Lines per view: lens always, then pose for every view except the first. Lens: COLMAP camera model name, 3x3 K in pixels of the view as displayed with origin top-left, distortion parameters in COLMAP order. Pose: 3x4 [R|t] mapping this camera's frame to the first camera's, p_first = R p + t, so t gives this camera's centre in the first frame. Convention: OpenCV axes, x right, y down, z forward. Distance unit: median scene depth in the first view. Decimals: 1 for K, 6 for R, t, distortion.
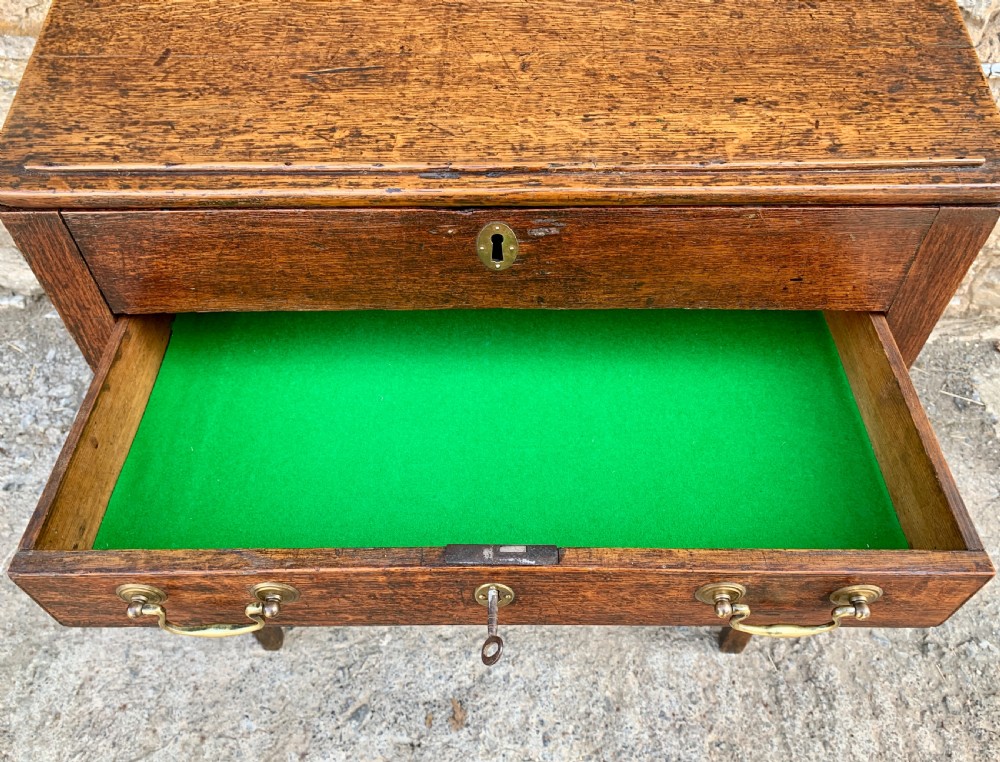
lens RADIAL K [[798.9, 0, 491.9], [0, 798.9, 375.8], [0, 0, 1]] dist [0.003652, 0.001834]
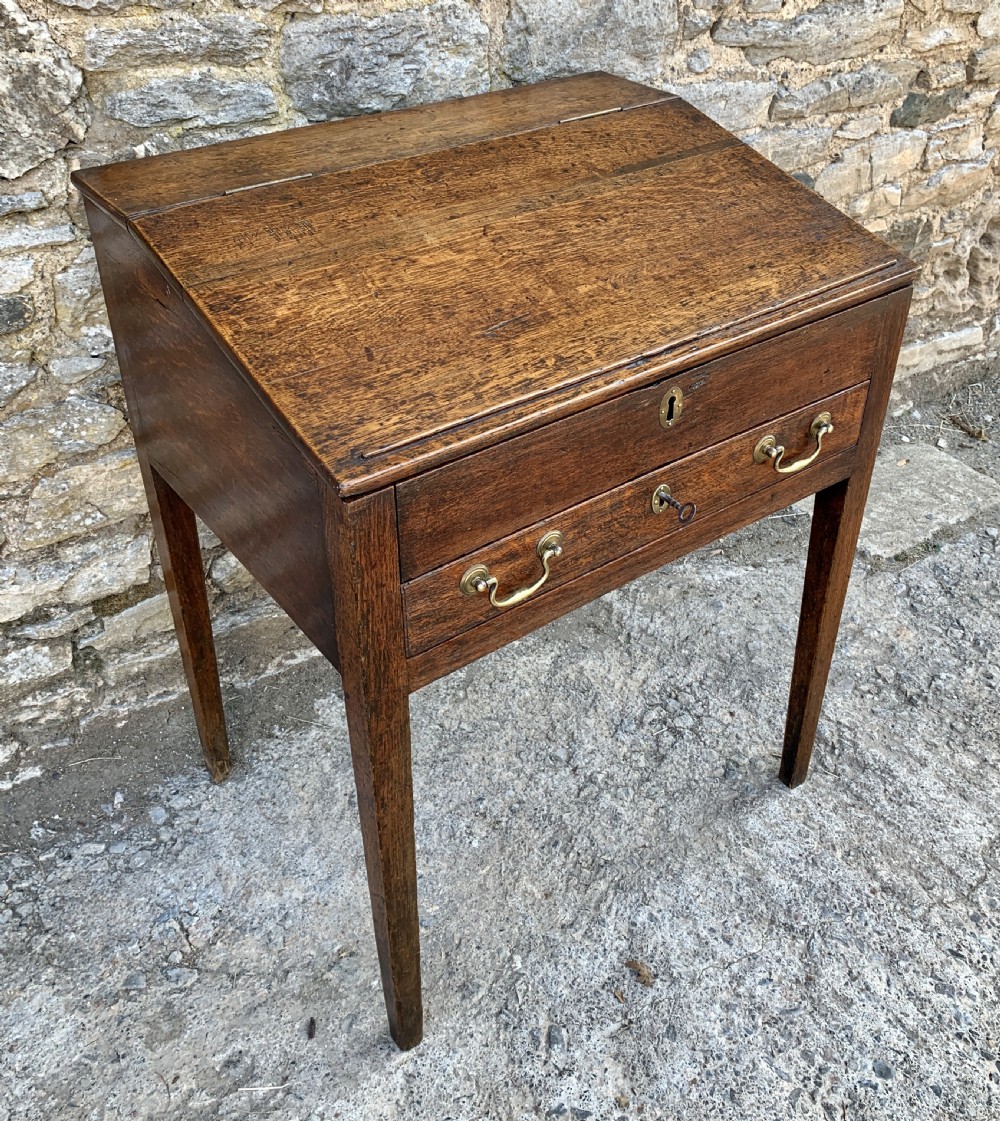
lens RADIAL K [[1153.2, 0, 517.3], [0, 1153.2, 486.2], [0, 0, 1]] dist [0.020770, 0.000000]
pose [[0.792013, -0.322610, 0.518303, -0.666053], [0.447068, 0.884627, -0.132536, 0.047766], [-0.415747, 0.336687, 0.844865, -0.239905]]
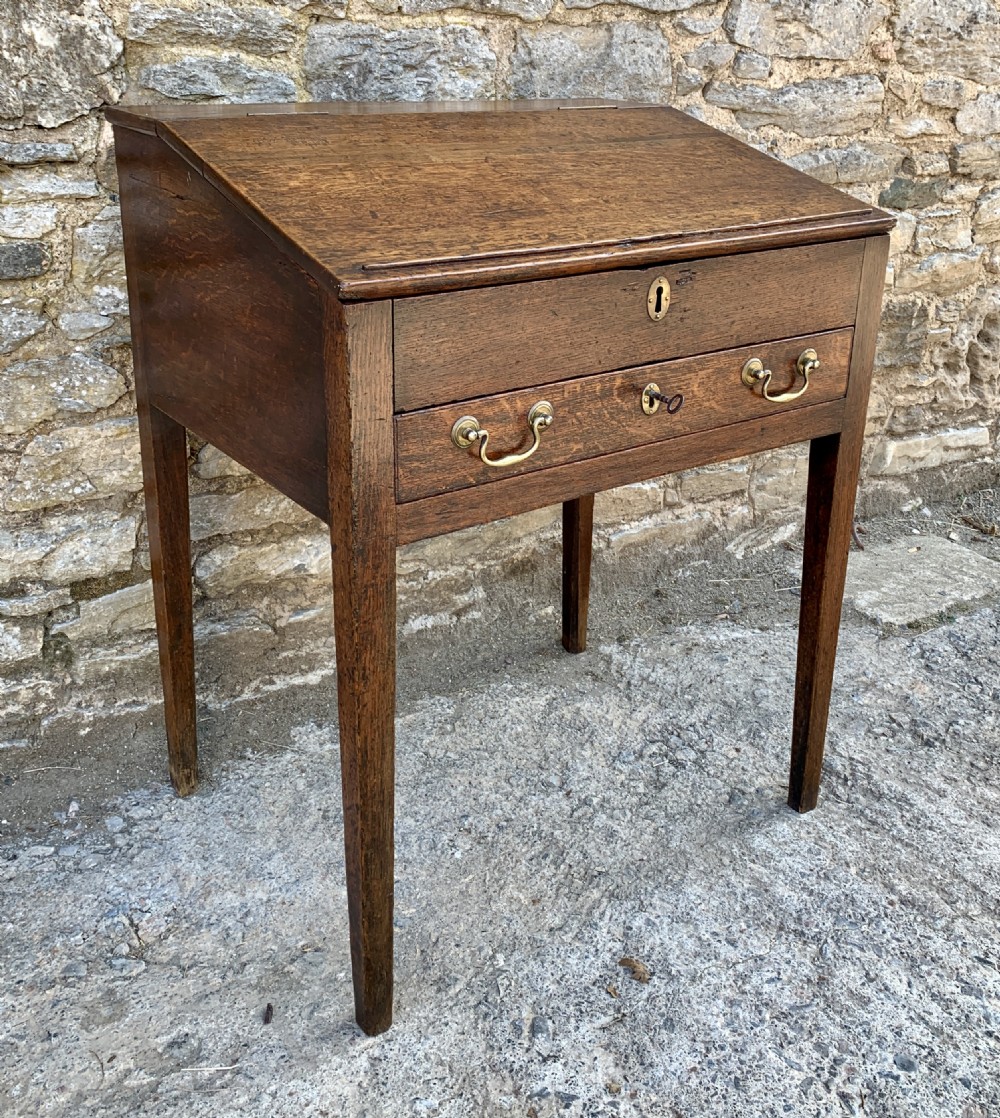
lens RADIAL K [[1239.0, 0, 532.1], [0, 1239.0, 442.3], [0, 0, 1]] dist [0.024289, 0.000000]
pose [[0.793260, -0.166337, 0.585723, -0.797338], [0.431067, 0.832805, -0.347301, 0.376287], [-0.430023, 0.527985, 0.732333, -0.177585]]
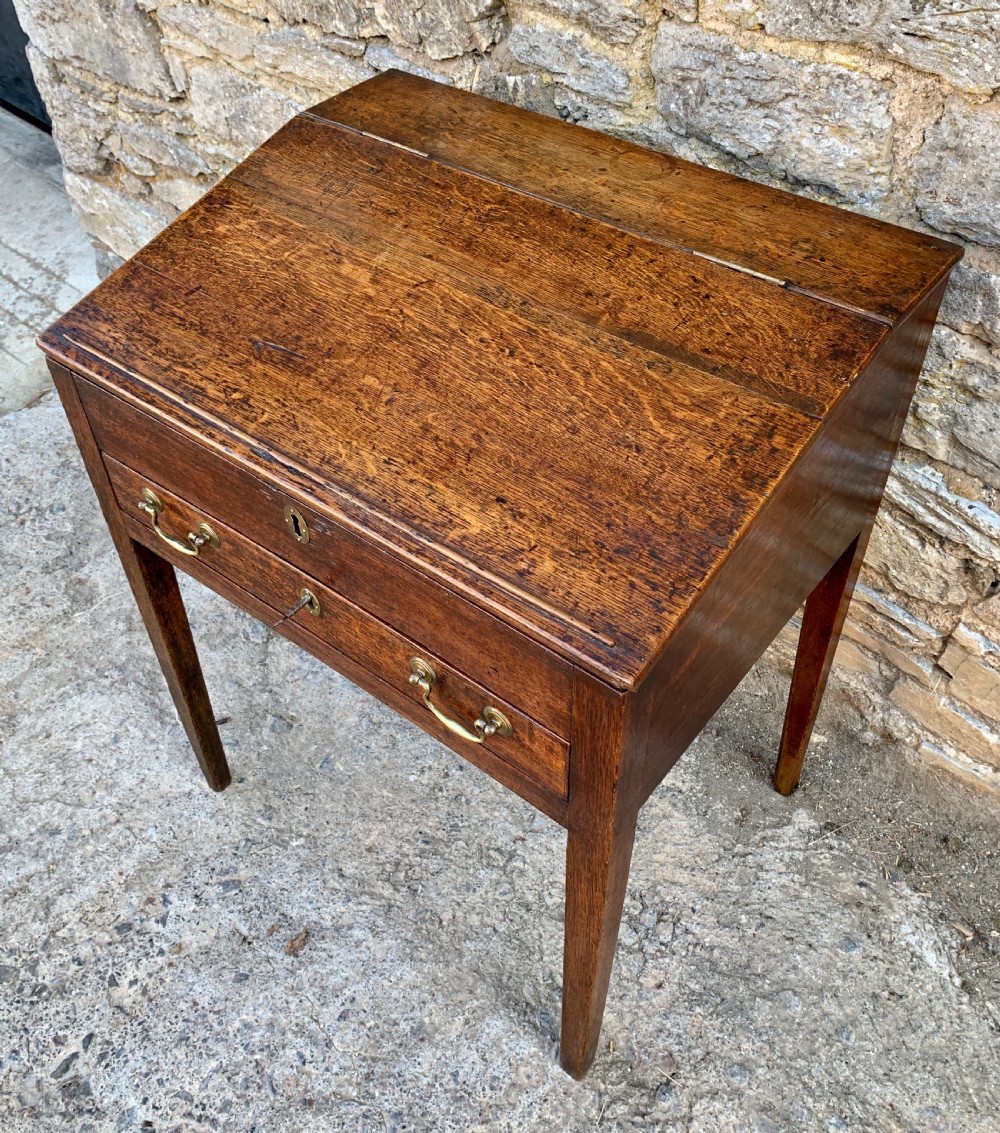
lens RADIAL K [[1102.7, 0, 504.8], [0, 1102.7, 519.4], [0, 0, 1]] dist [0.018490, 0.000000]
pose [[0.792797, 0.420589, -0.441110, 0.551924], [-0.453003, 0.890814, 0.035200, -0.206585], [0.407752, 0.171918, 0.896762, -0.209107]]
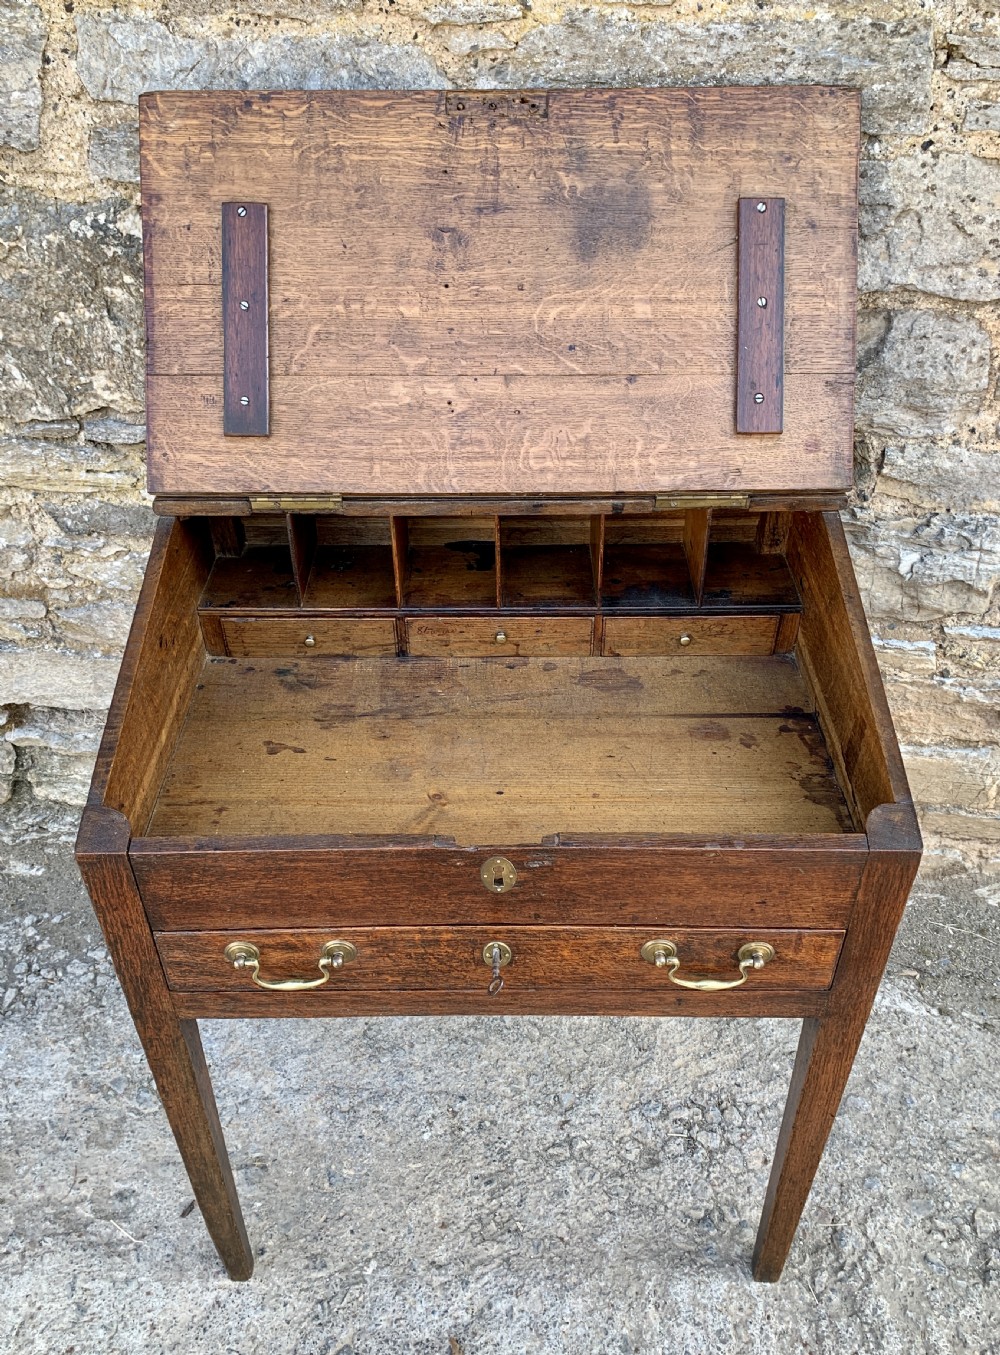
lens RADIAL K [[1162.9, 0, 491.2], [0, 1162.9, 684.6], [0, 0, 1]] dist [0.005977, 0.015056]
pose [[0.999992, -0.001387, 0.003626, -0.005524], [0.002005, 0.984327, -0.176343, -0.076951], [-0.003325, 0.176349, 0.984322, -0.395960]]
